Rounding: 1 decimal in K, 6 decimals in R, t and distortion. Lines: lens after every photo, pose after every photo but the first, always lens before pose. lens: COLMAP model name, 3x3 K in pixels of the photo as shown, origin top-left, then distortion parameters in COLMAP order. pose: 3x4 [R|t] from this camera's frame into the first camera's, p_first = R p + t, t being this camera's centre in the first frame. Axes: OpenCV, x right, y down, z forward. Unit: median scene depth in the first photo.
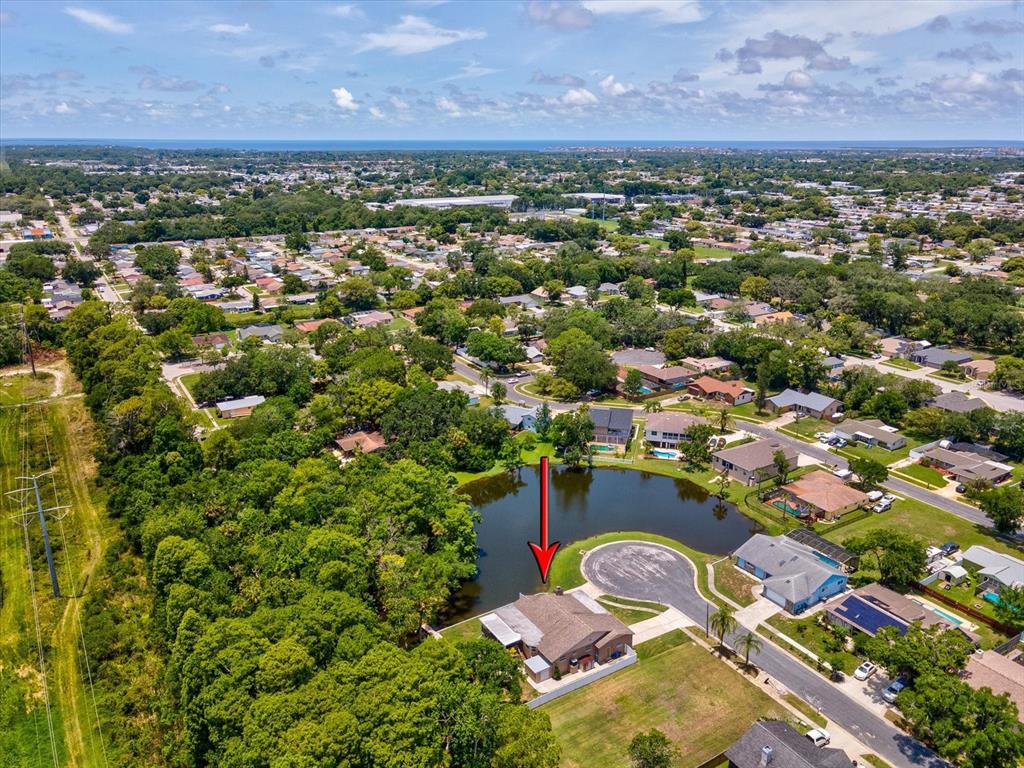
lens RADIAL K [[782.5, 0, 554.0], [0, 782.5, 384.0], [0, 0, 1]] dist [0.004160, 0.005293]
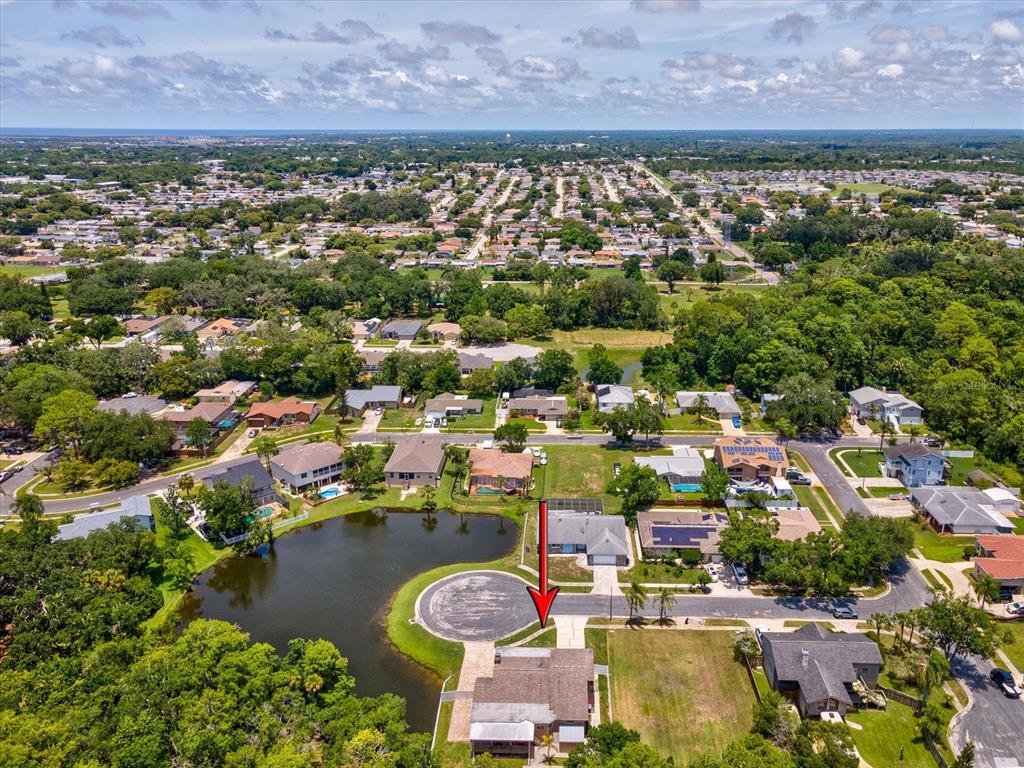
lens RADIAL K [[782.5, 0, 554.0], [0, 782.5, 384.0], [0, 0, 1]] dist [0.004160, 0.005293]
pose [[0.557666, -0.259425, 0.788484, -0.346245], [0.248429, 0.958528, 0.139667, -0.079292], [-0.792017, 0.117995, 0.598987, 0.252846]]
